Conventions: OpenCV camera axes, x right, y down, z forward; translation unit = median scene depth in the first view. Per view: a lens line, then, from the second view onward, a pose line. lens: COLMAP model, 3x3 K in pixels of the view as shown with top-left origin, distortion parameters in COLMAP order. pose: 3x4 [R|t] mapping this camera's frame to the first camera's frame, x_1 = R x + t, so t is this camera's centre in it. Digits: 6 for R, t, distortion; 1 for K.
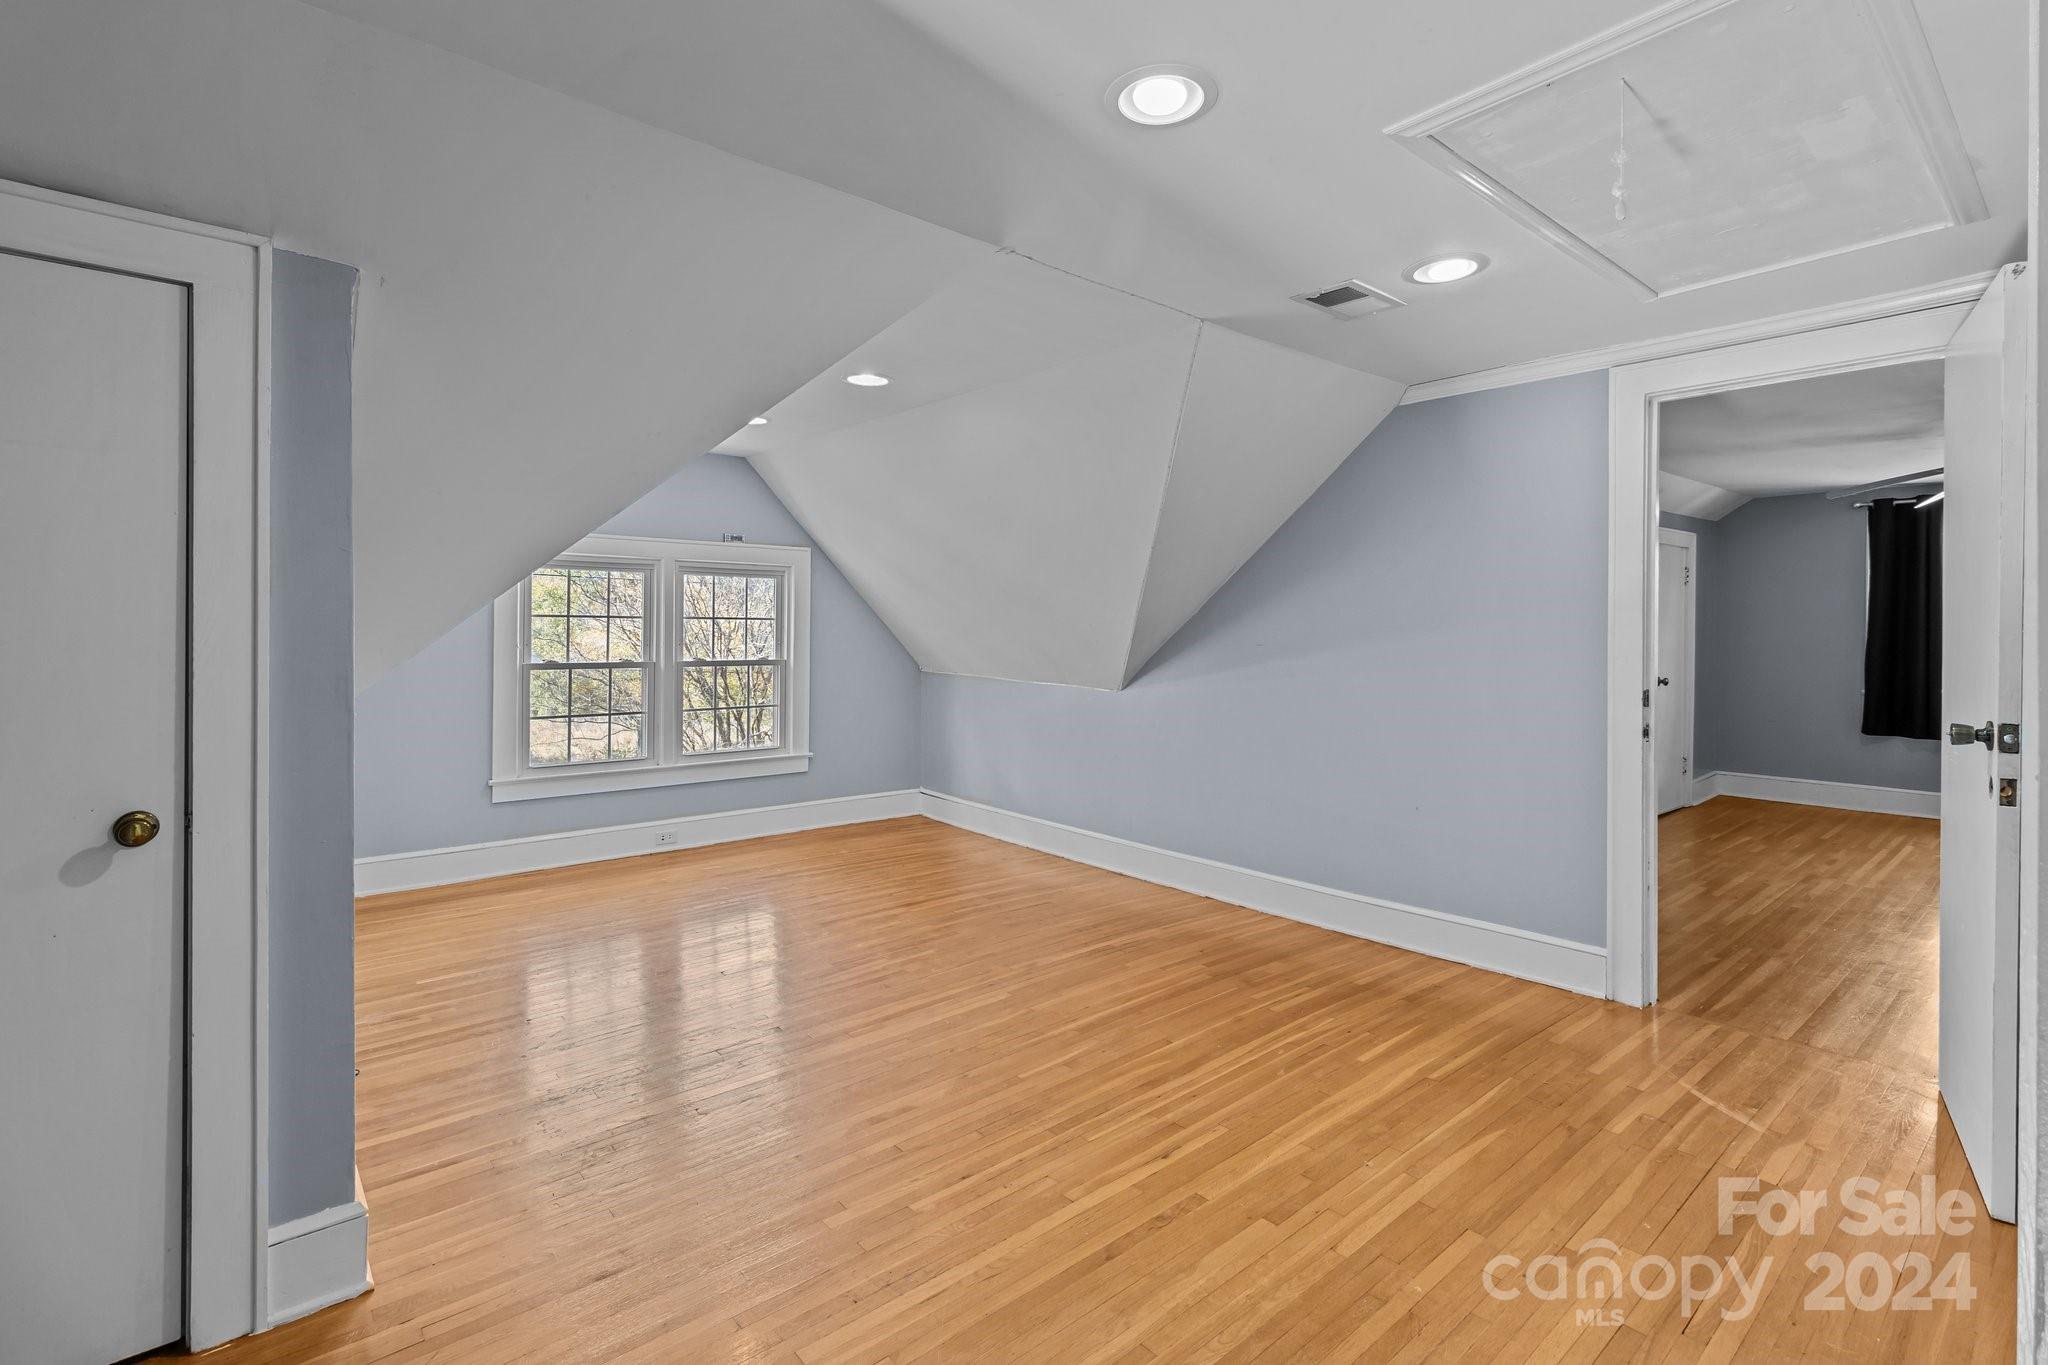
lens RADIAL K [[950.6, 0, 1032.6], [0, 950.6, 624.9], [0, 0, 1]] dist [-0.007261, 0.000559]
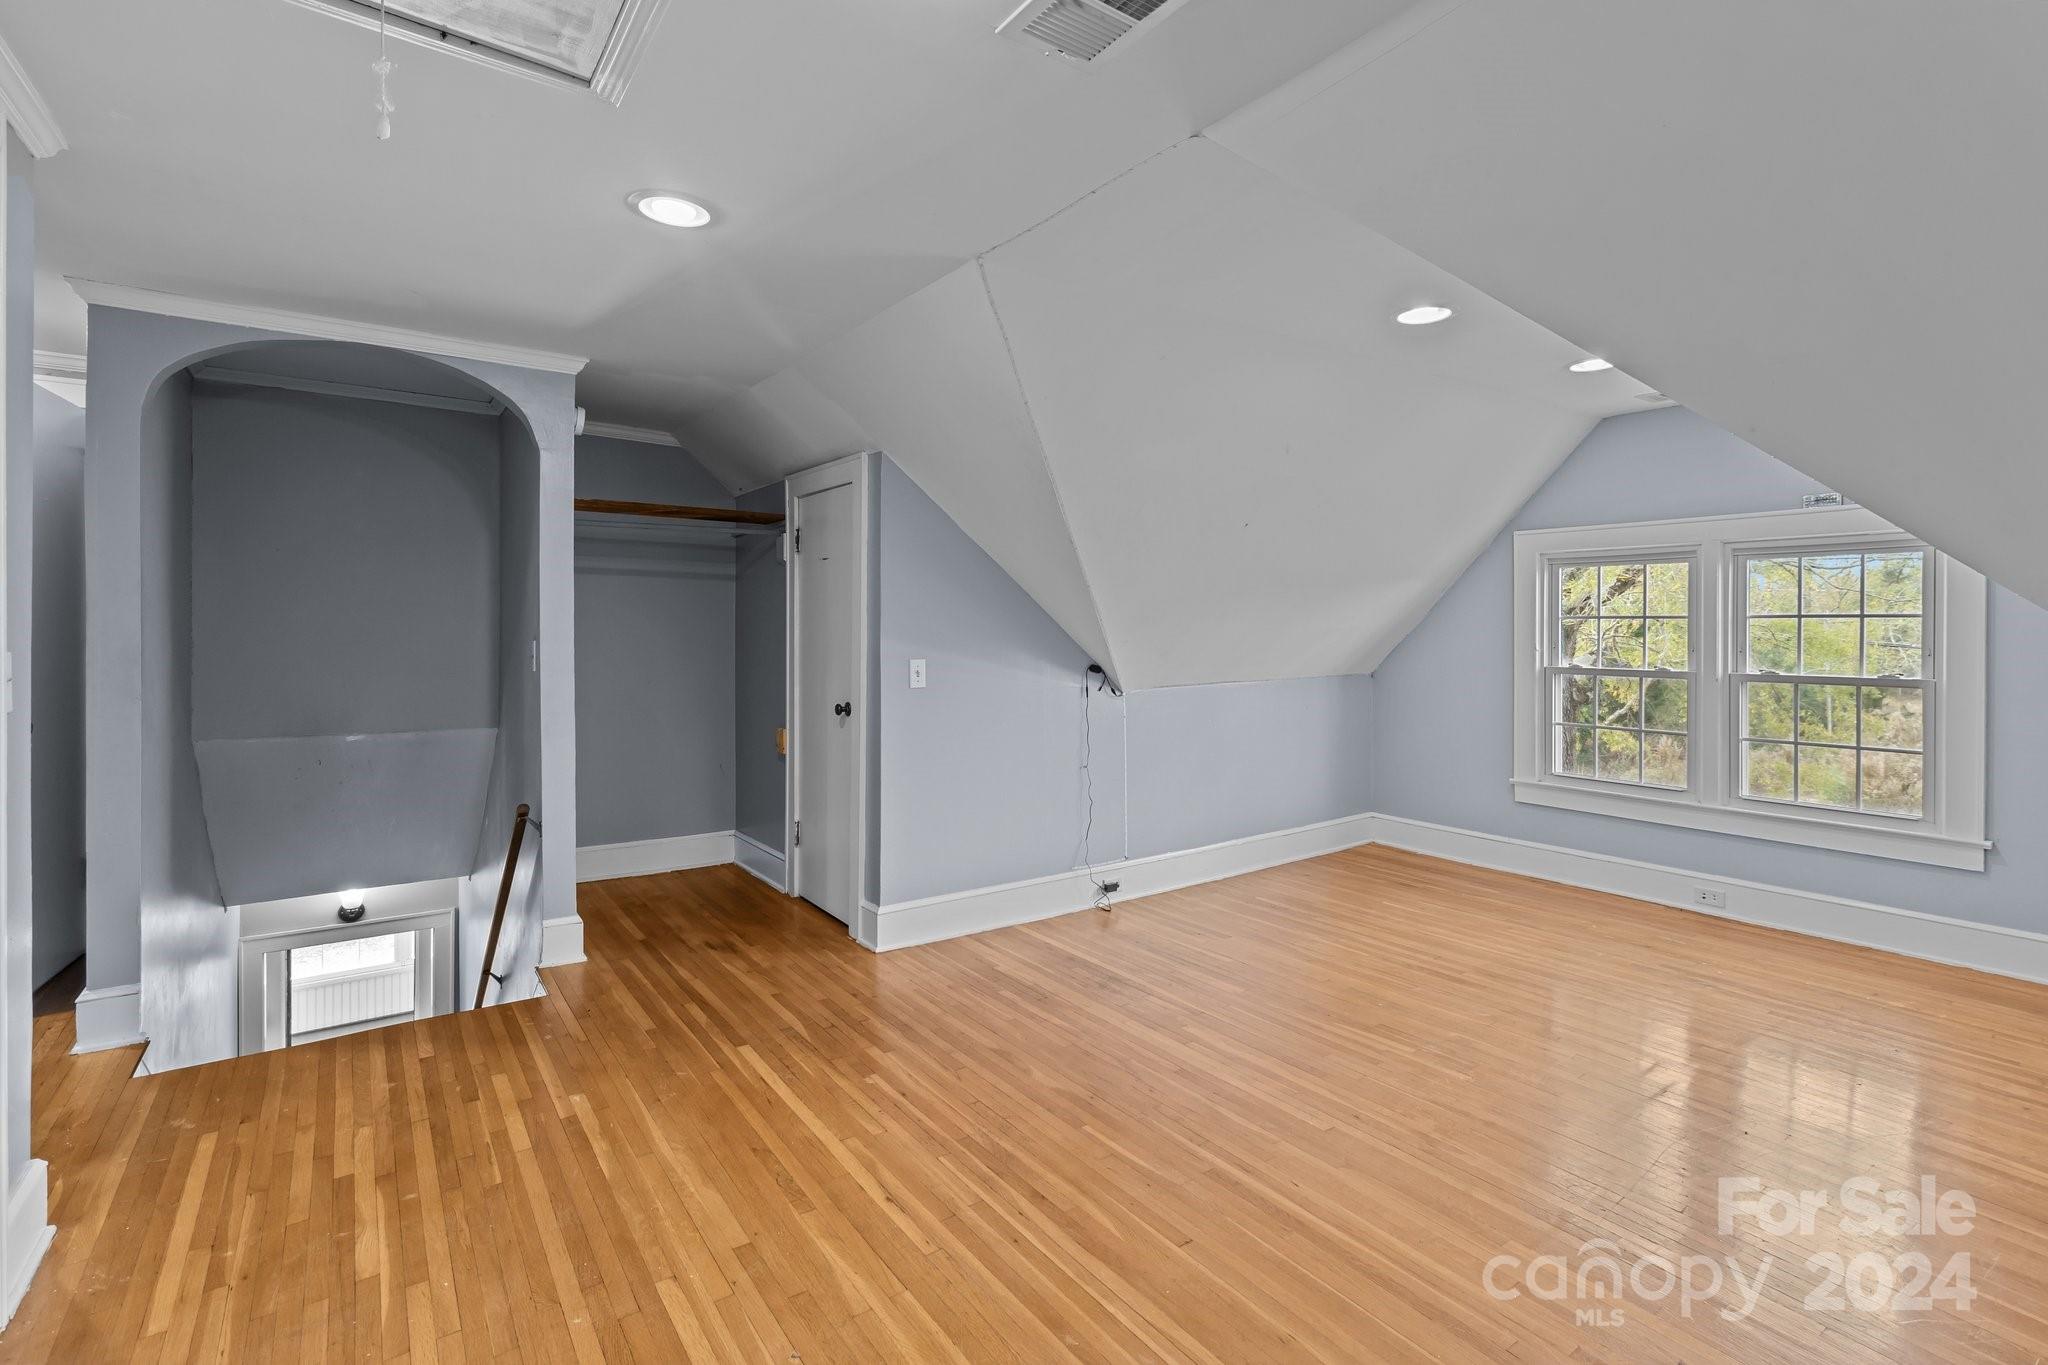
lens RADIAL K [[950.6, 0, 1047.8], [0, 950.6, 620.9], [0, 0, 1]] dist [-0.007261, 0.000559]
pose [[-0.082899, -0.013586, -0.996465, 0.689409], [-0.000022, 0.999907, -0.013631, 0.010114], [0.996558, -0.001108, -0.082891, 0.810153]]
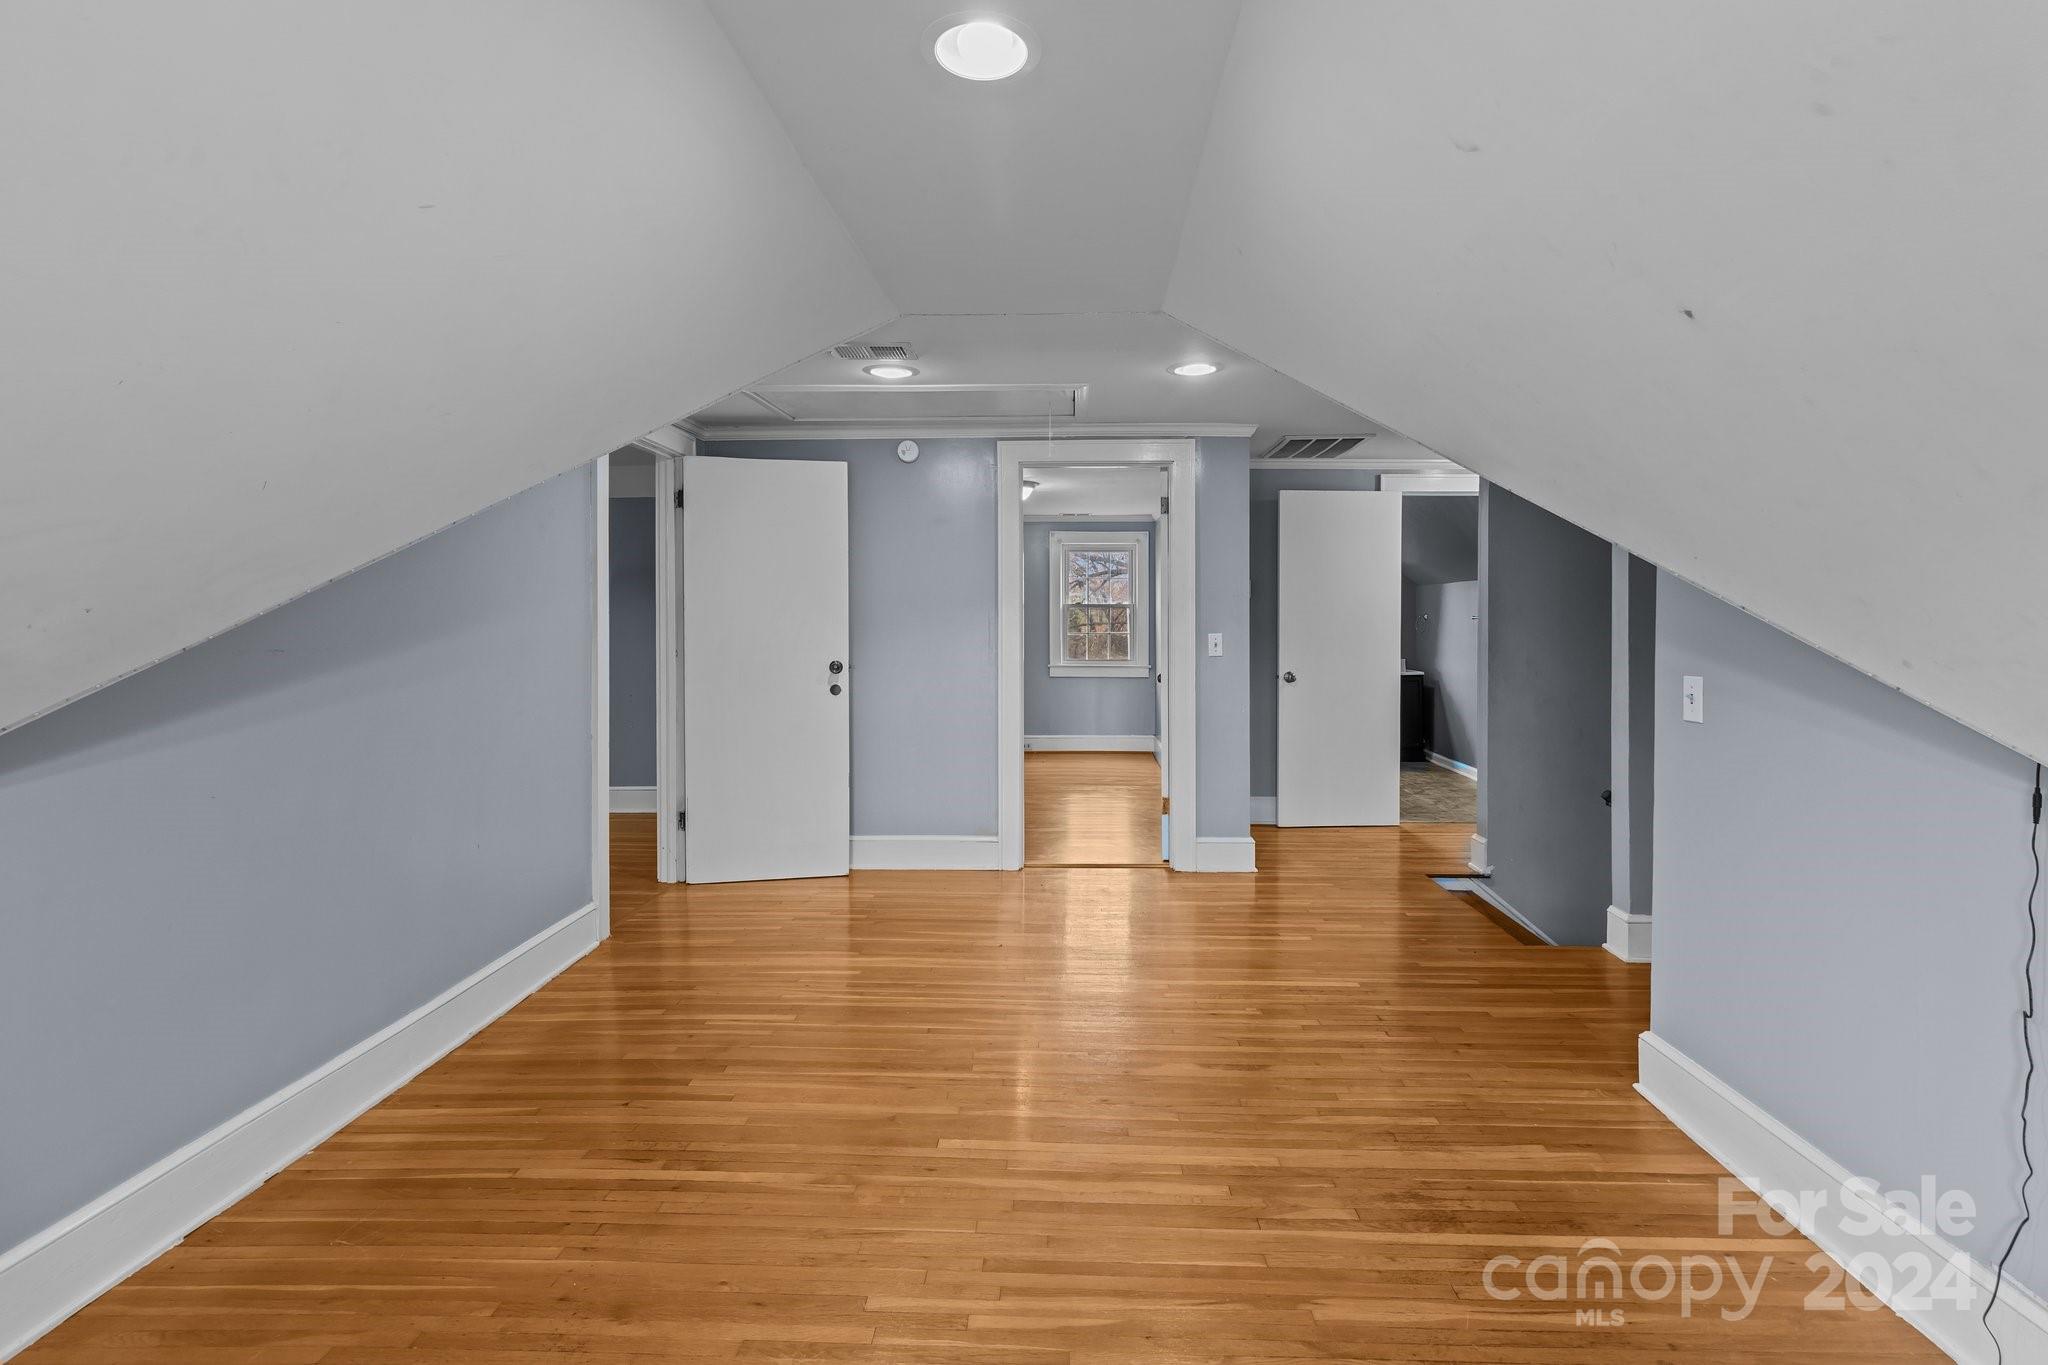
lens RADIAL K [[950.6, 0, 1036.9], [0, 950.6, 631.4], [0, 0, 1]] dist [-0.007261, 0.000559]
pose [[-0.731569, -0.013101, 0.681641, -0.526400], [-0.005362, 0.999895, 0.013463, 0.000565], [-0.681746, 0.006194, -0.731563, 1.398142]]
